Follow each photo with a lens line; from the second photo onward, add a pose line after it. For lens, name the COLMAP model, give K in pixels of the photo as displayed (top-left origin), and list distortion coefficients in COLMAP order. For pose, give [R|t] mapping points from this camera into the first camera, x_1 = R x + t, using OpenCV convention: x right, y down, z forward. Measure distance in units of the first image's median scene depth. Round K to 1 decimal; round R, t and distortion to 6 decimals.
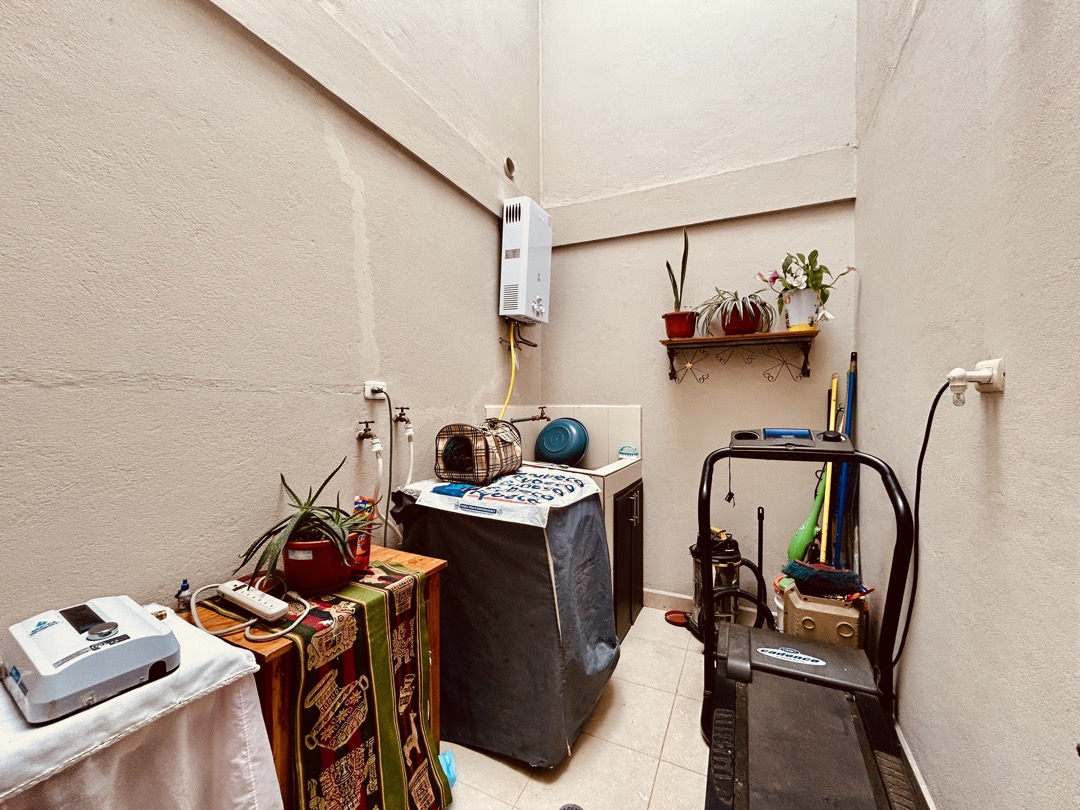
lens RADIAL K [[433.8, 0, 540.0], [0, 433.8, 405.0], [0, 0, 1]] dist [-0.010000, 0.000135]
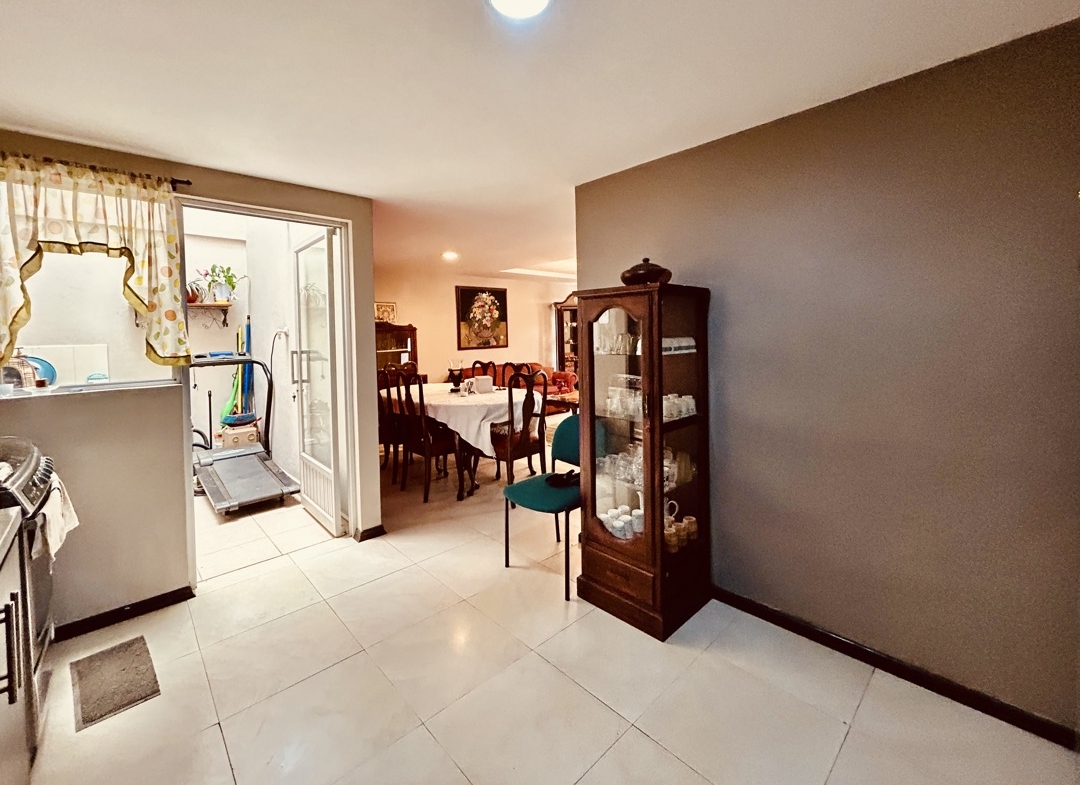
lens RADIAL K [[455.8, 0, 536.8], [0, 455.8, 342.7], [0, 0, 1]] dist [-0.012336, -0.000120]
pose [[0.358960, -0.032533, 0.932786, -0.890423], [0.030003, 0.999278, 0.023306, 0.002933], [-0.932871, 0.019620, 0.359677, -1.178780]]
